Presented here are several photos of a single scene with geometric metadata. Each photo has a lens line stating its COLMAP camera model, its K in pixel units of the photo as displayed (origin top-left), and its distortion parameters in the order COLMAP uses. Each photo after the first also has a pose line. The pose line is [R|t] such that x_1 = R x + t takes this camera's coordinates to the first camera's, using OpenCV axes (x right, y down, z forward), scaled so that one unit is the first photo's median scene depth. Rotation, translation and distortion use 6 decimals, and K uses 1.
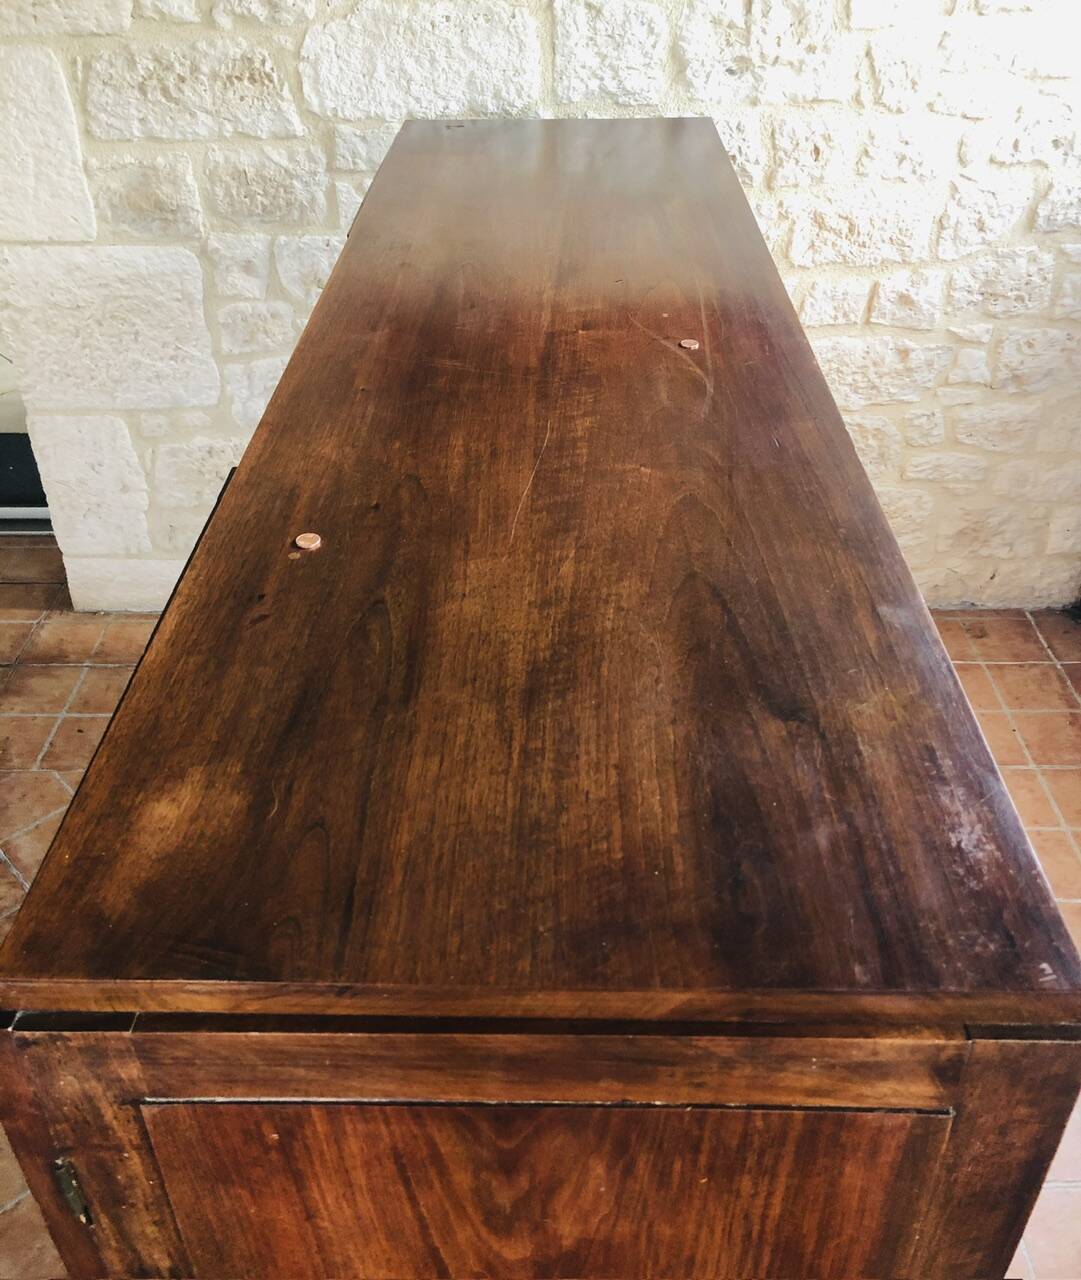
lens RADIAL K [[1191.4, 0, 541.0], [0, 1191.4, 542.2], [0, 0, 1]] dist [0.006788, 0.033489]
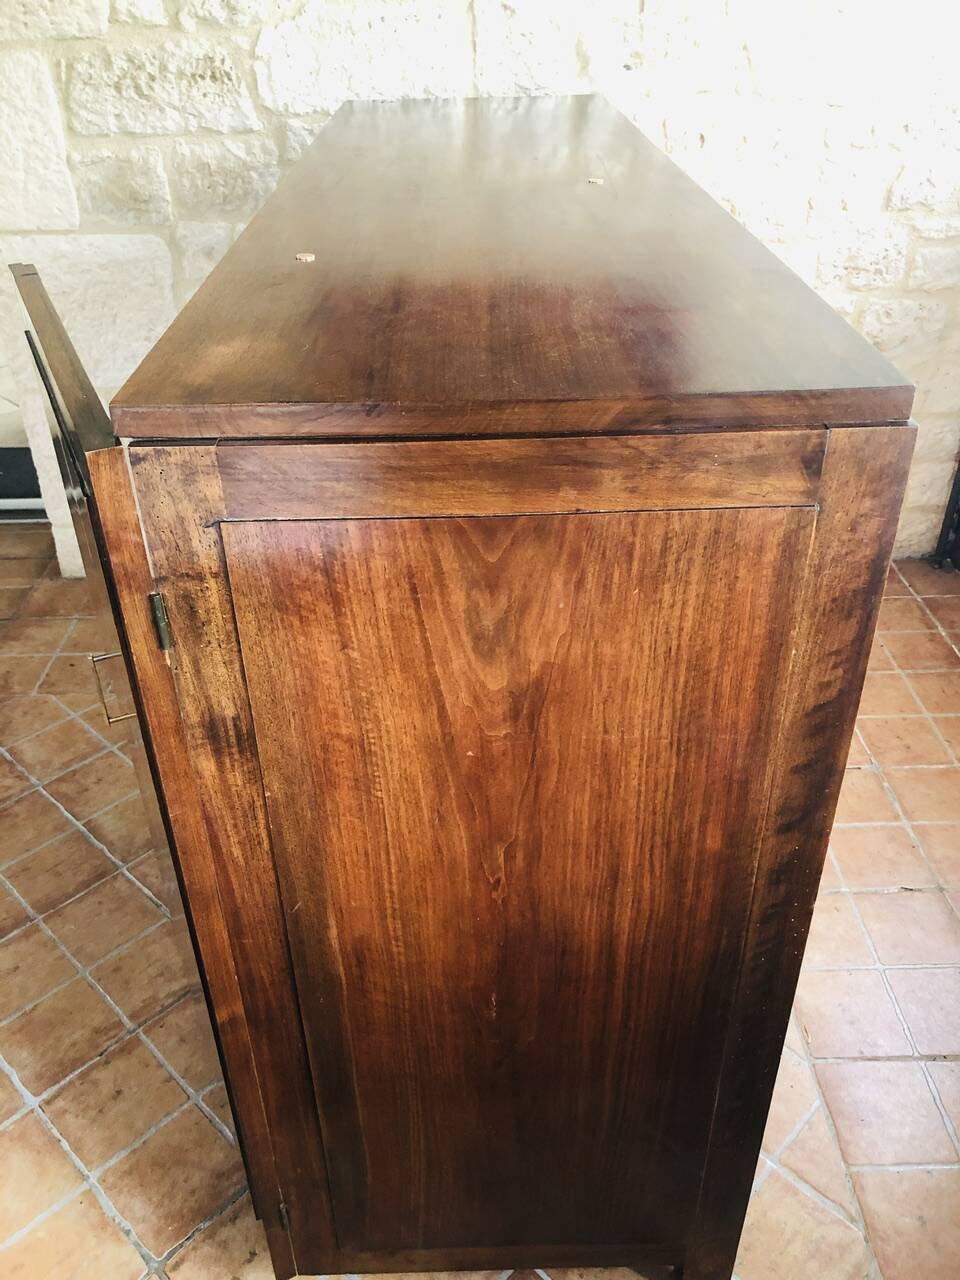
lens RADIAL K [[1063.8, 0, 482.4], [0, 1063.8, 615.0], [0, 0, 1]] dist [0.139884, -0.179905]
pose [[0.999525, -0.021846, 0.021730, -0.017188], [0.022030, 0.999723, -0.008267, 0.149494], [-0.021543, 0.008742, 0.999730, -0.055056]]
